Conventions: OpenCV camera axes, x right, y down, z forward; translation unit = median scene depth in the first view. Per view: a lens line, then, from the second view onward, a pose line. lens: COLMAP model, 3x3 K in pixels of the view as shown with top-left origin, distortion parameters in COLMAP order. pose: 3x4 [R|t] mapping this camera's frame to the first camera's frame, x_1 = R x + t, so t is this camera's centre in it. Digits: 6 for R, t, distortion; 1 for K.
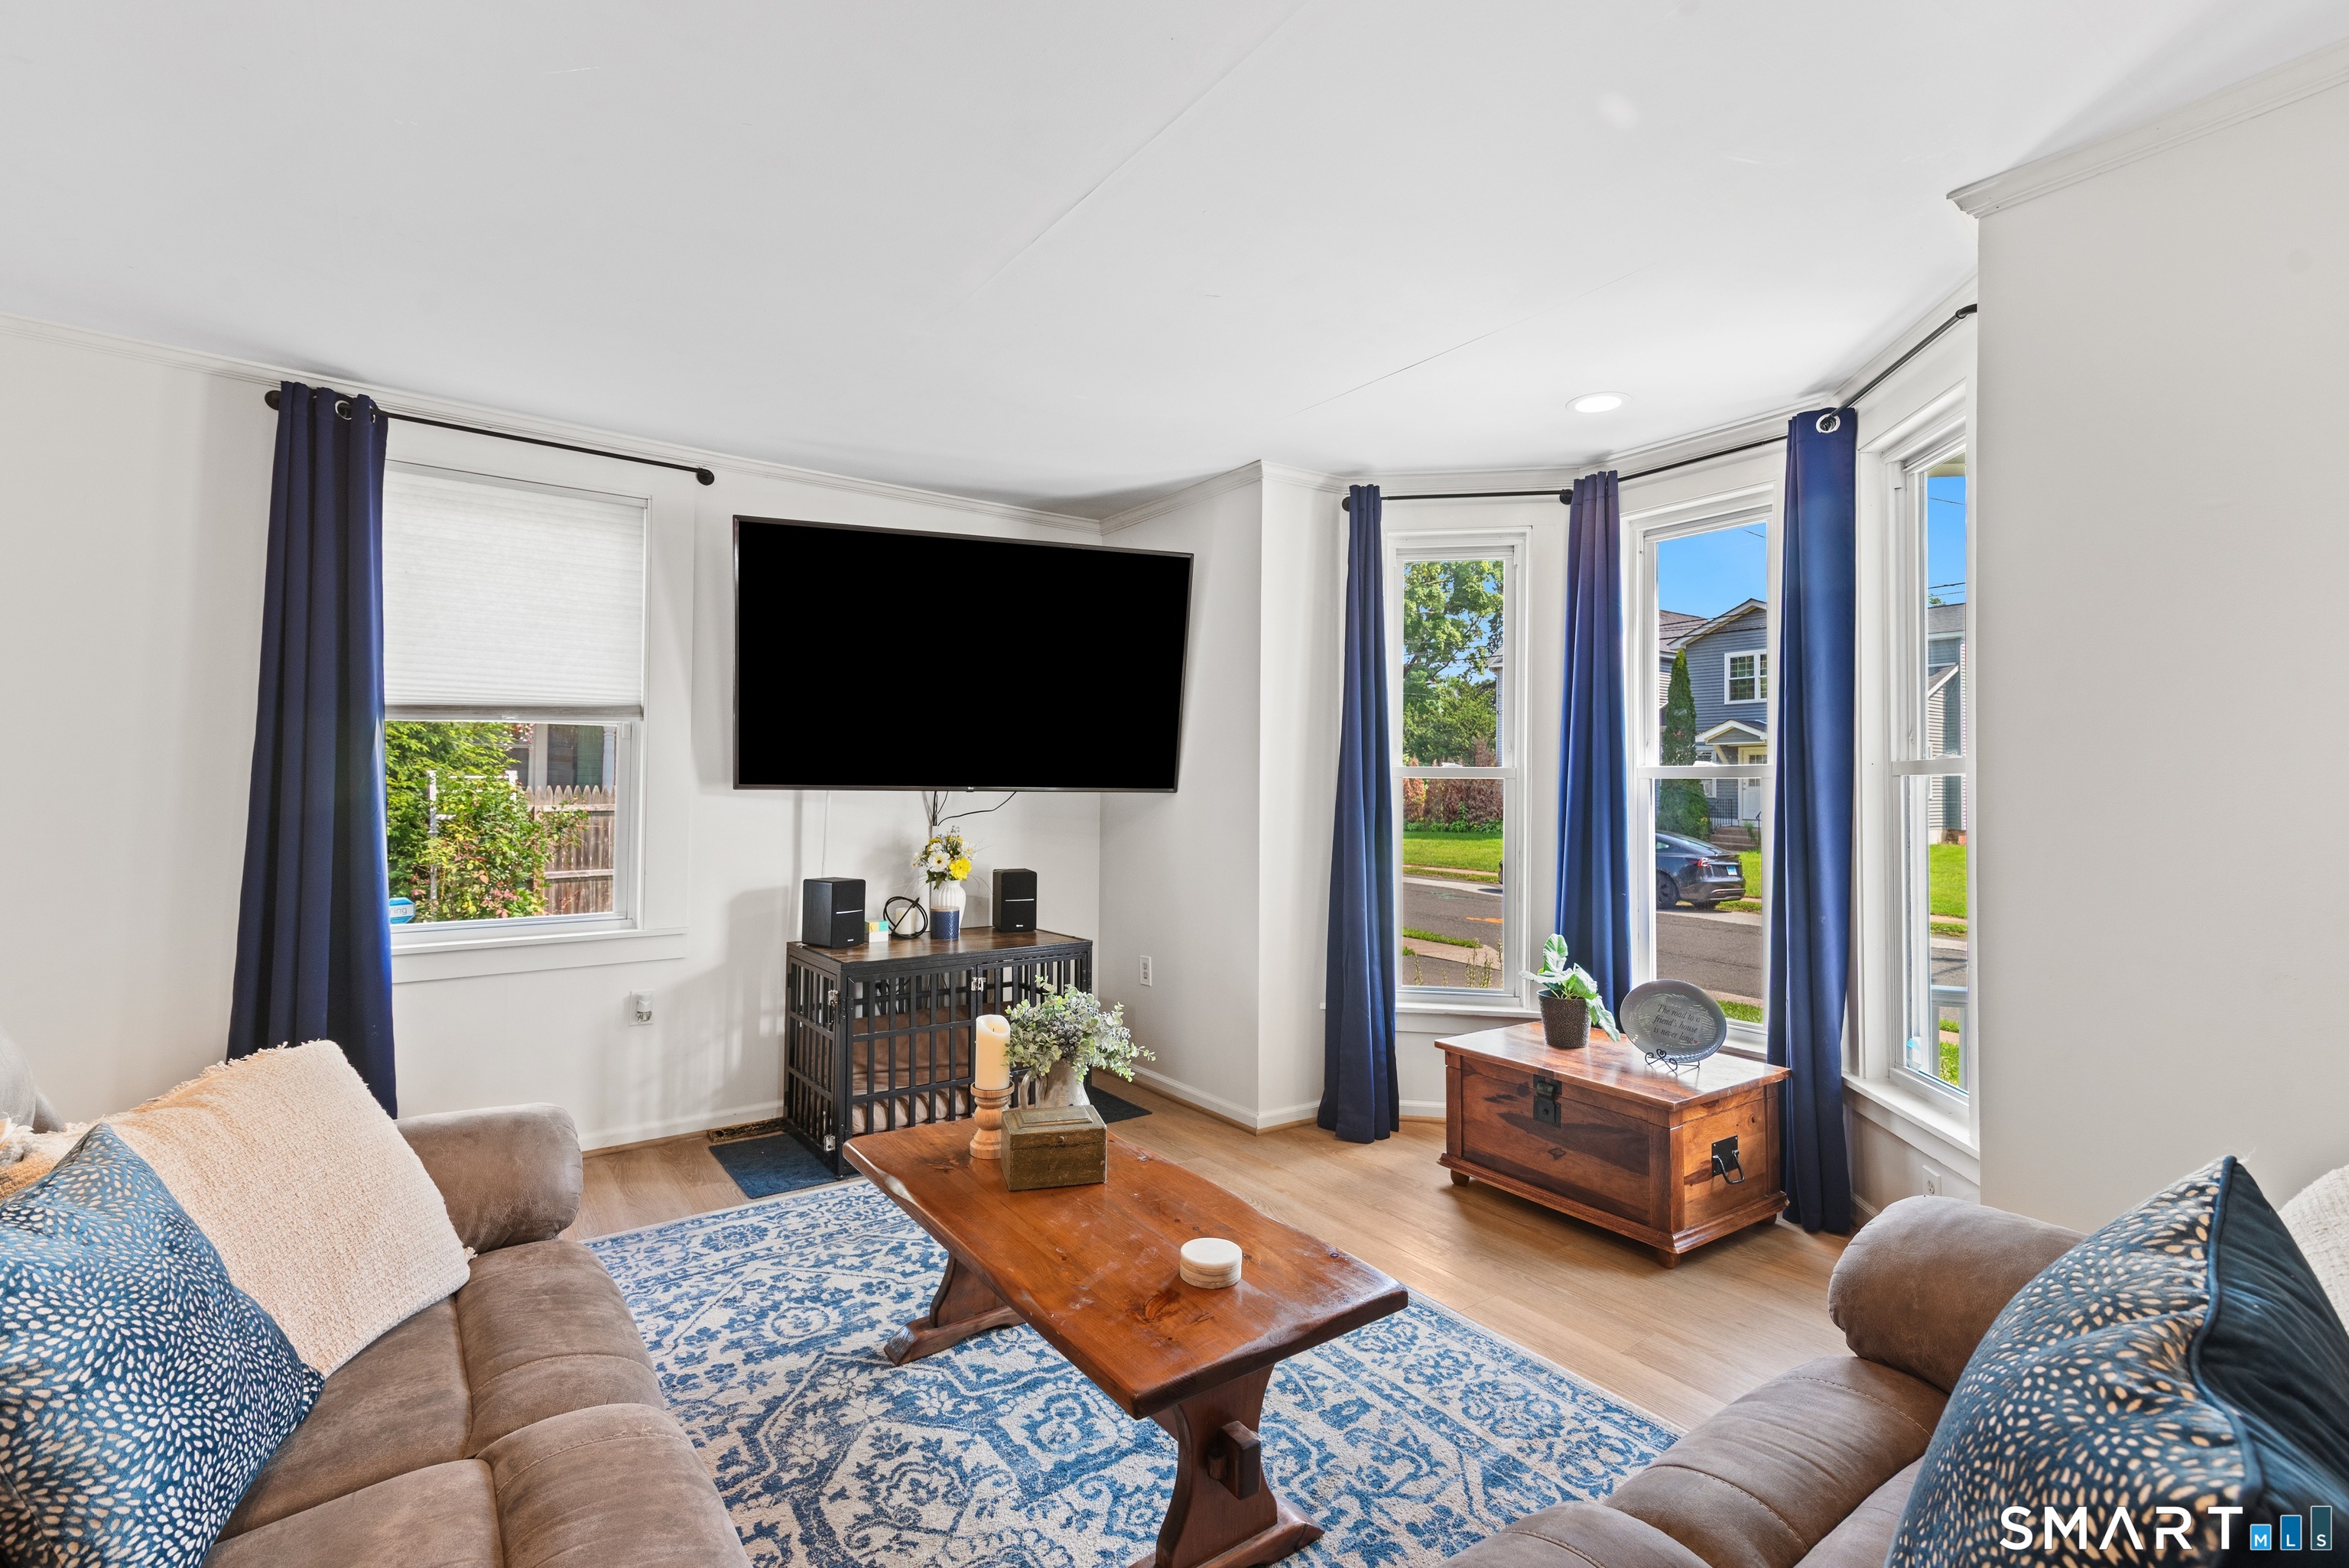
lens RADIAL K [[1066.2, 0, 1171.1], [0, 1066.2, 775.8], [0, 0, 1]] dist [0.023567, 0.000237]
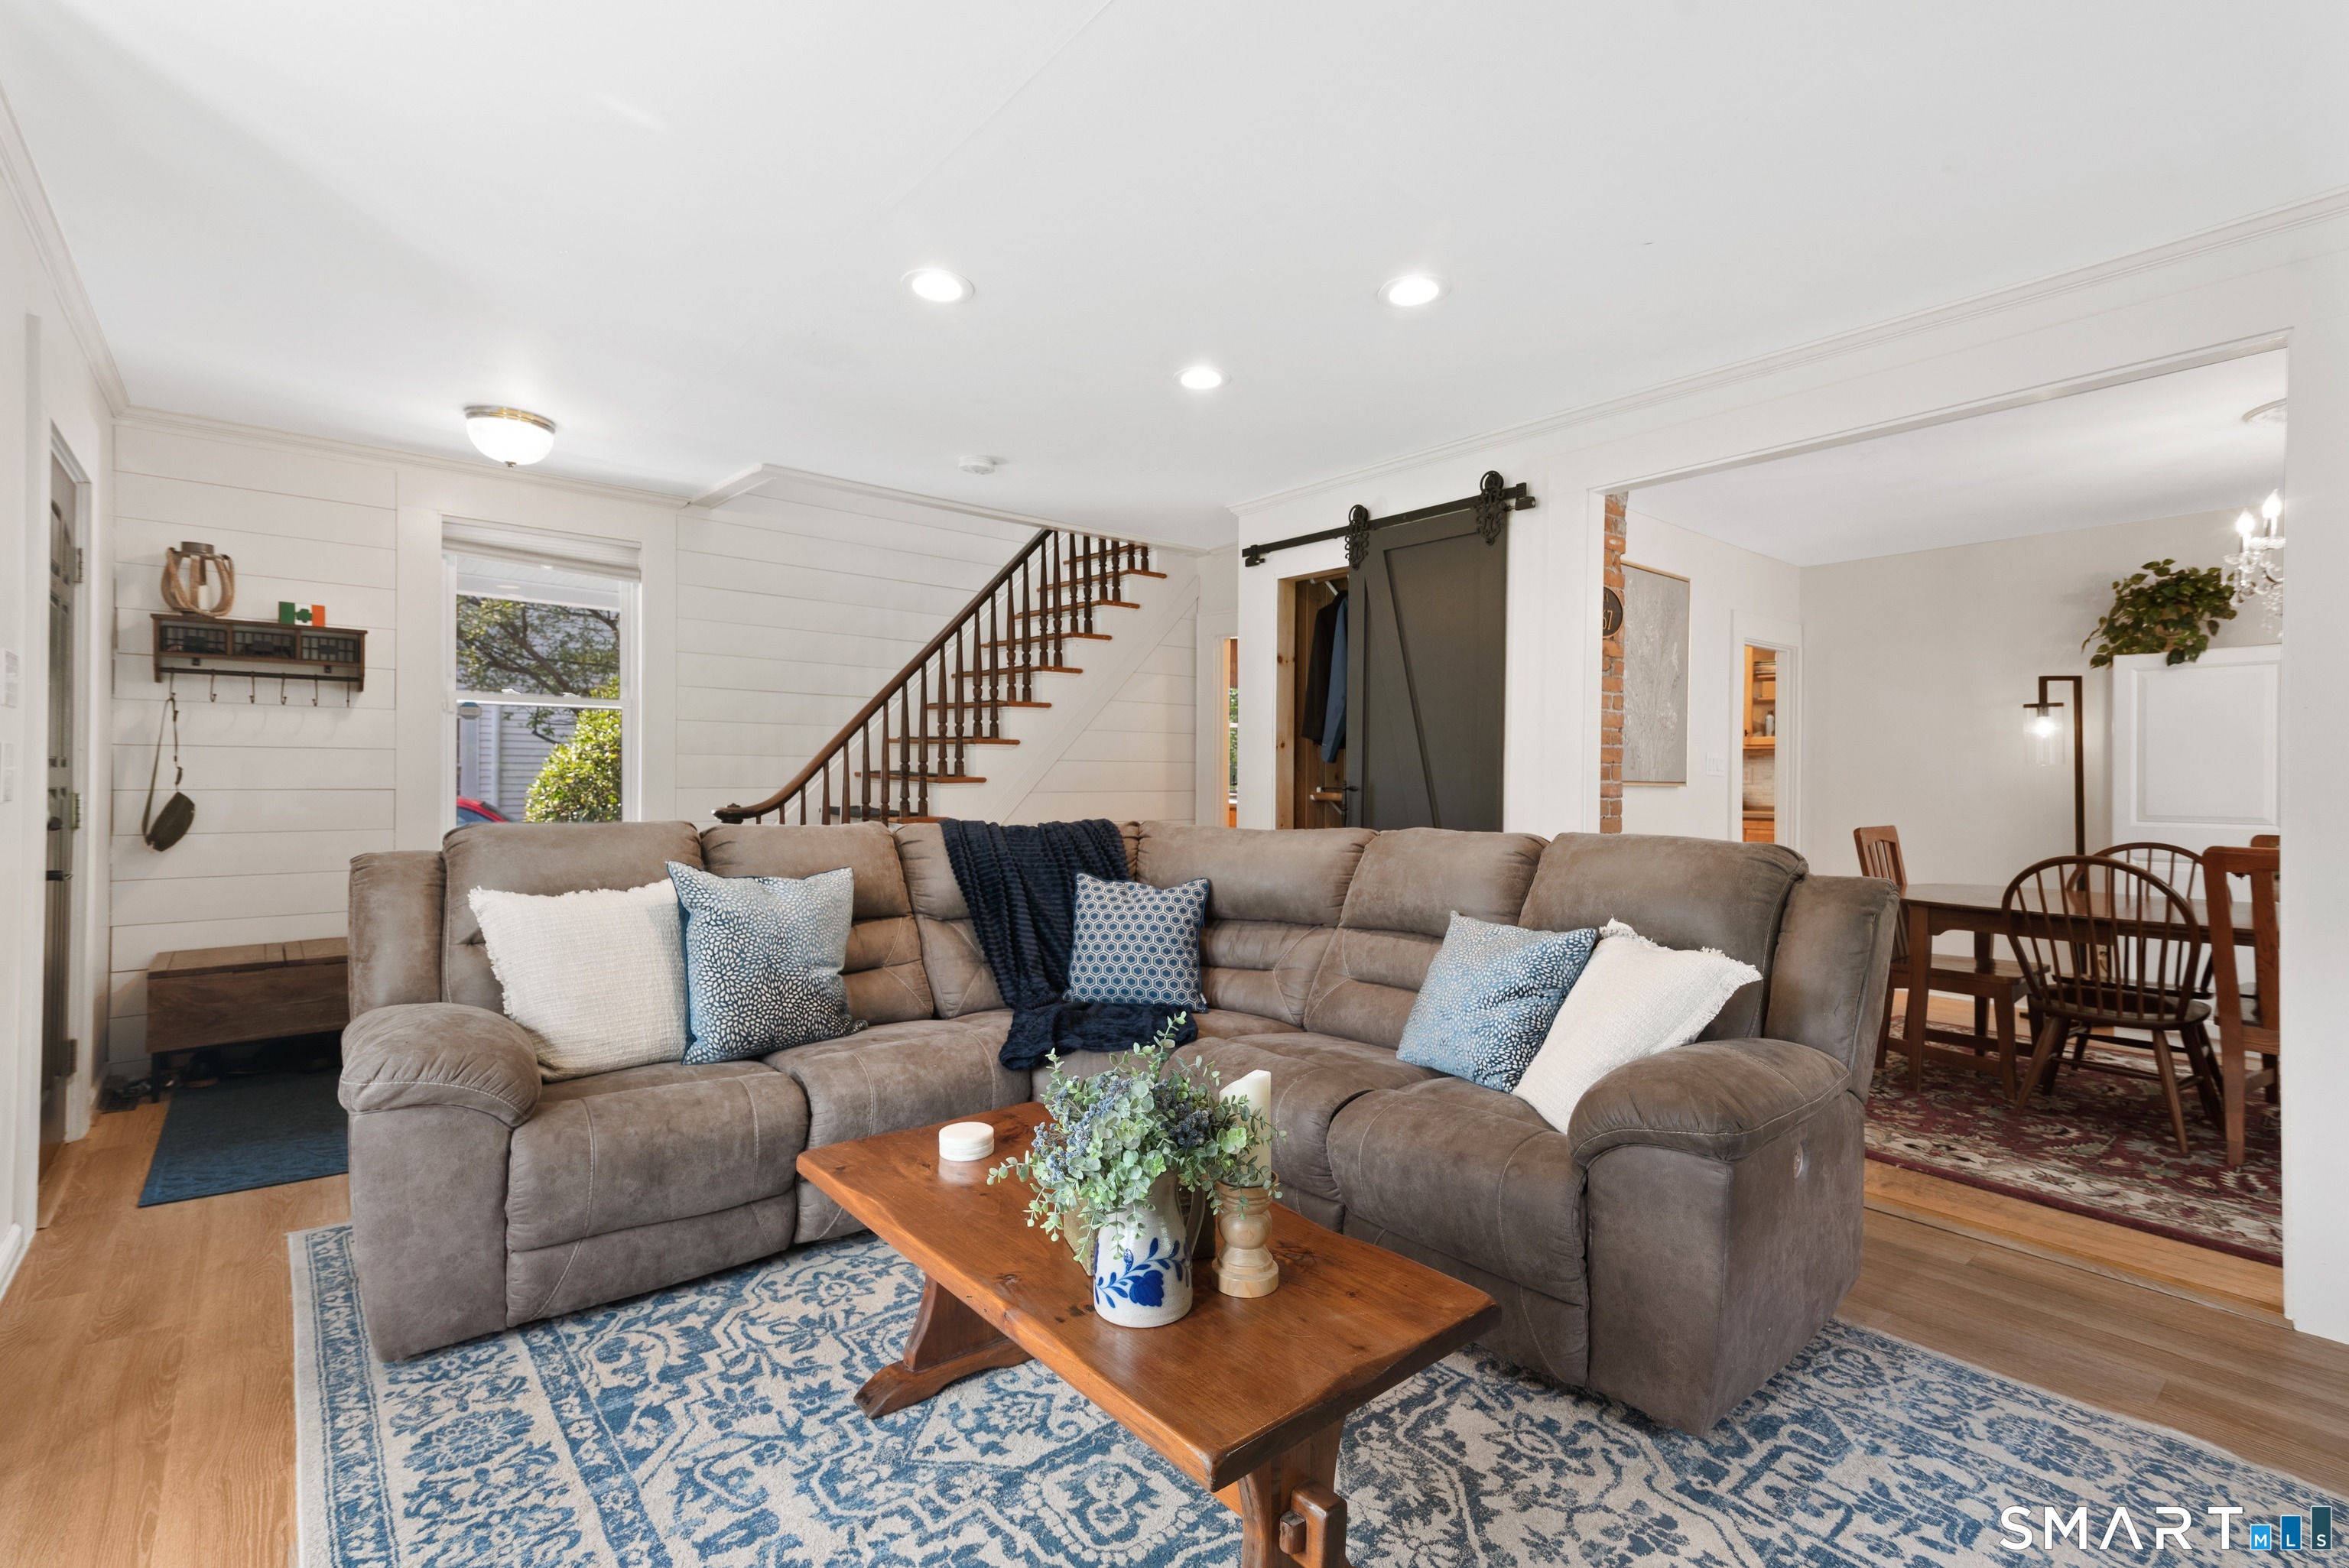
lens RADIAL K [[1066.2, 0, 1171.1], [0, 1066.2, 775.8], [0, 0, 1]] dist [0.023567, 0.000237]
pose [[-0.997303, -0.019402, -0.070779, -0.064163], [-0.018733, 0.999773, -0.010107, 0.047459], [0.070960, -0.008754, -0.997441, 1.488634]]
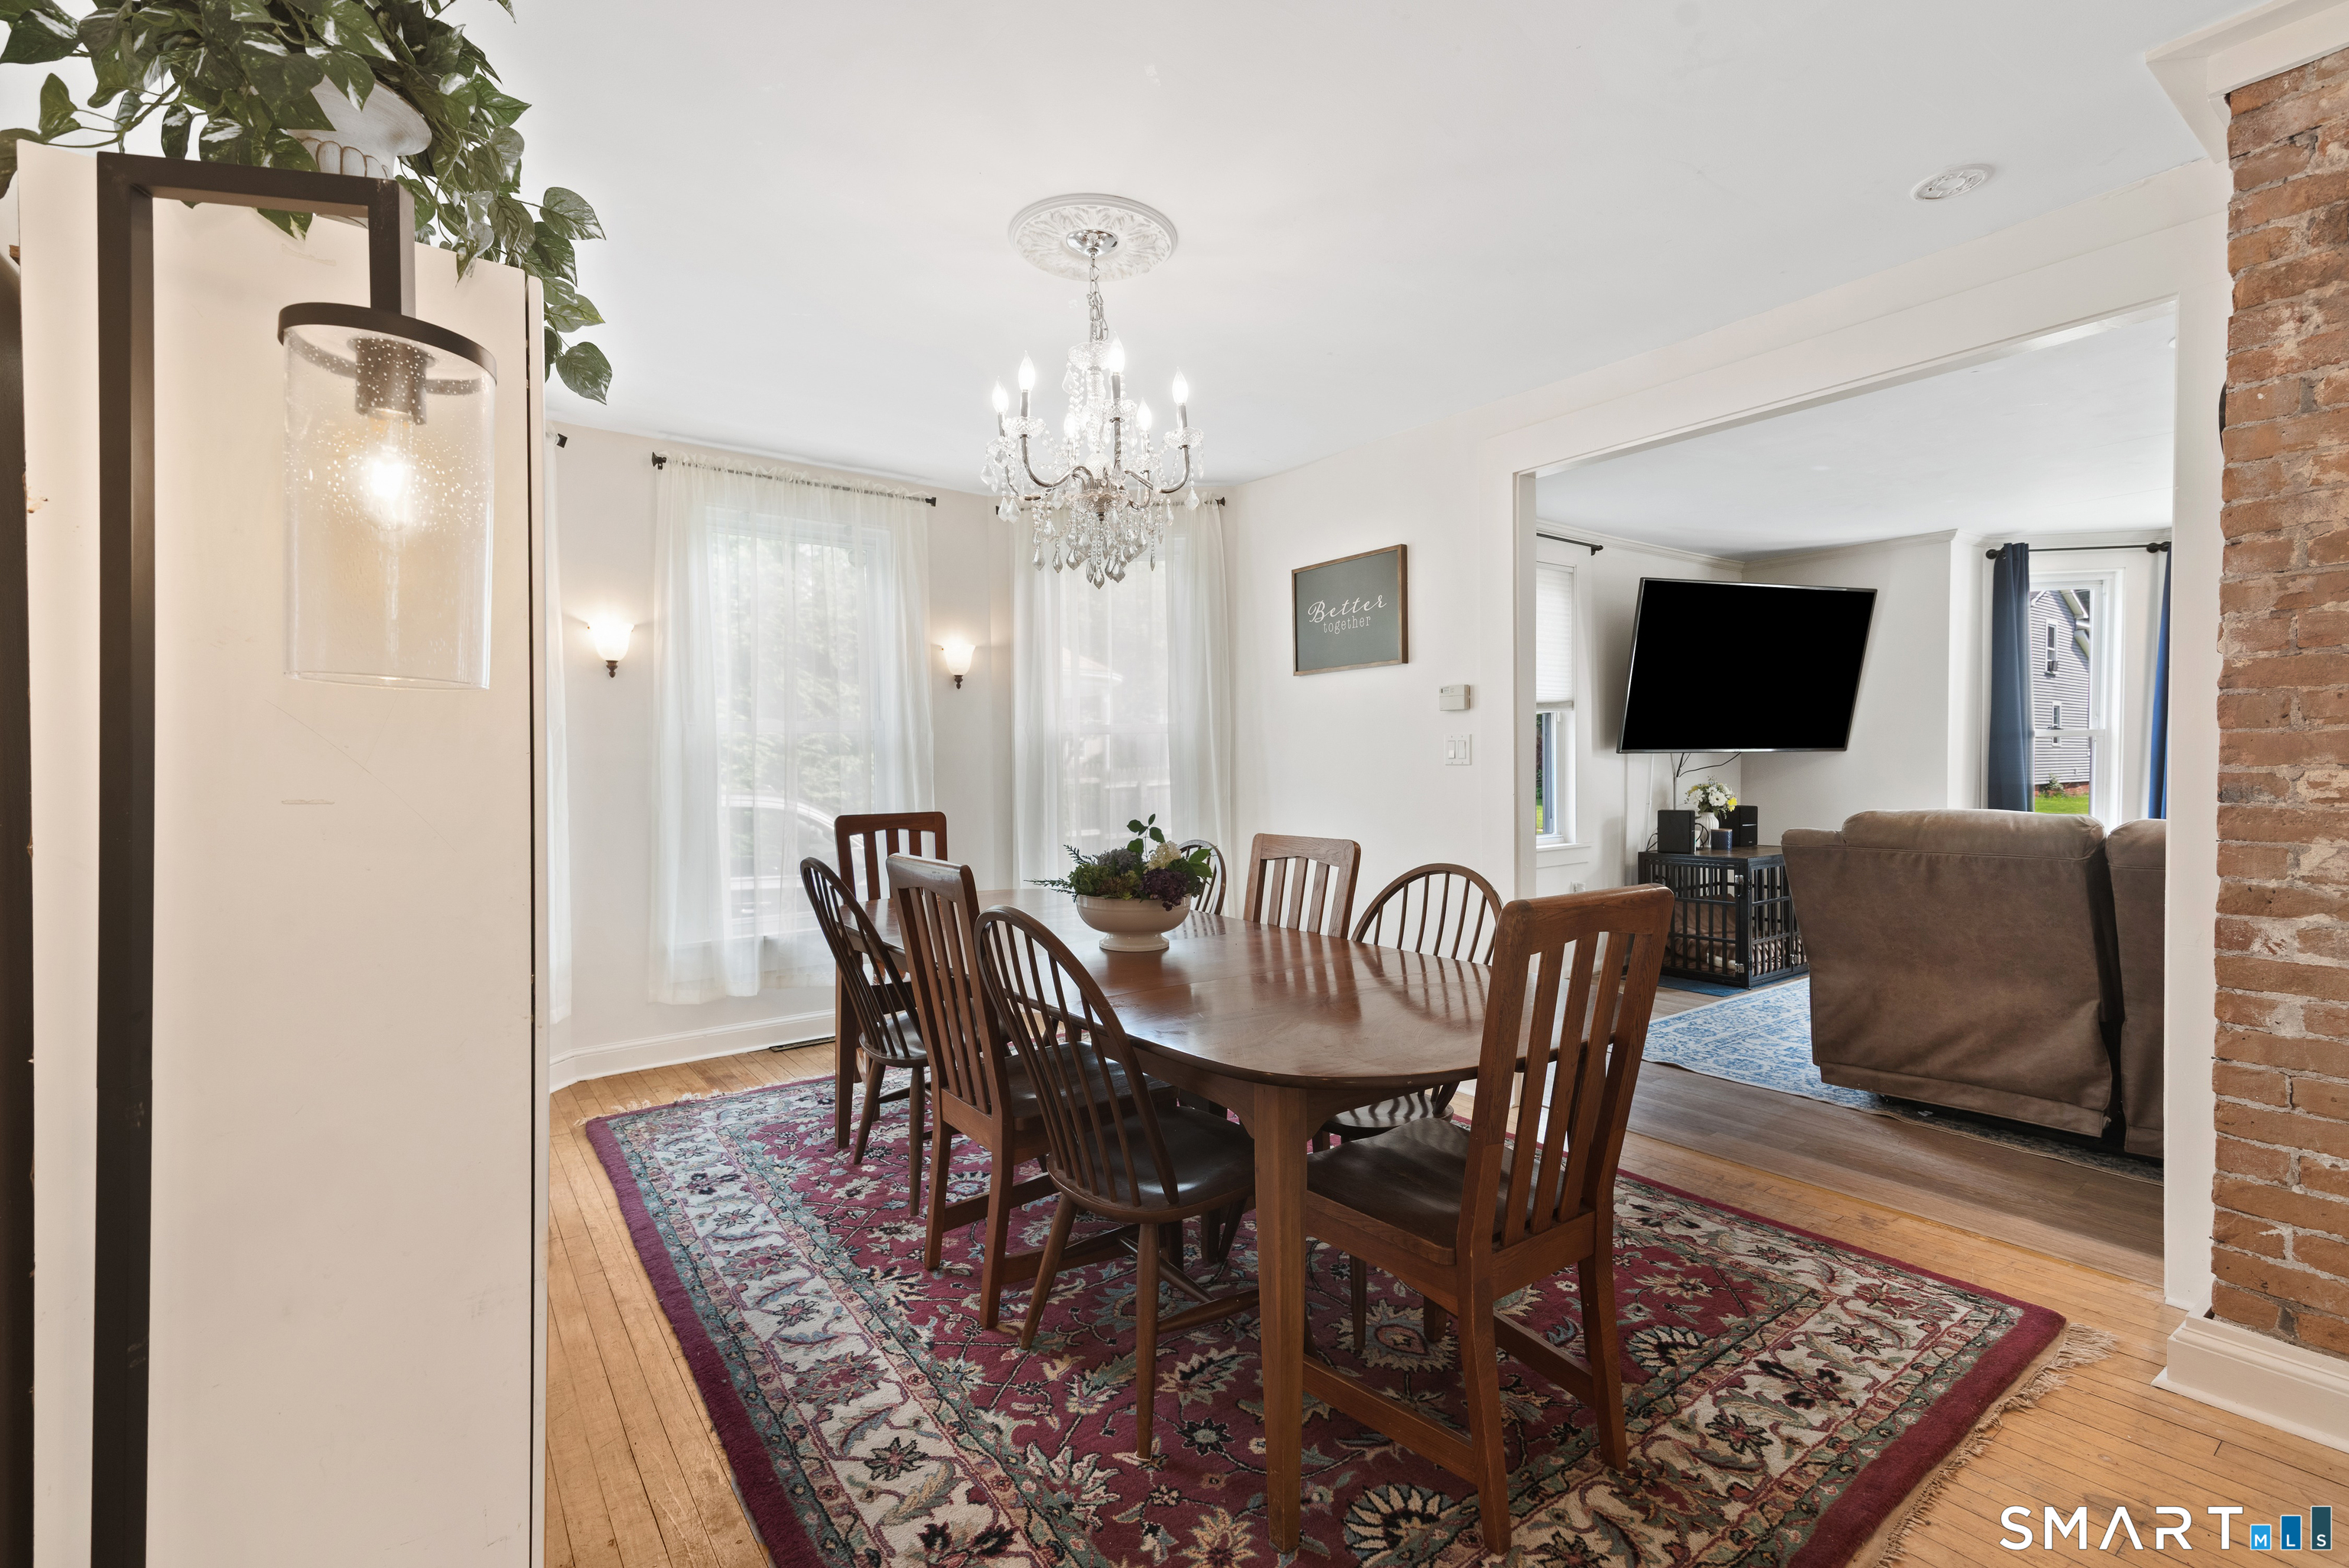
lens RADIAL K [[1066.2, 0, 1171.1], [0, 1066.2, 775.8], [0, 0, 1]] dist [0.023567, 0.000237]
pose [[0.999600, -0.023262, 0.016078, -1.568996], [0.022994, 0.999597, 0.016650, 0.007113], [-0.016459, -0.016273, 0.999732, -0.780316]]
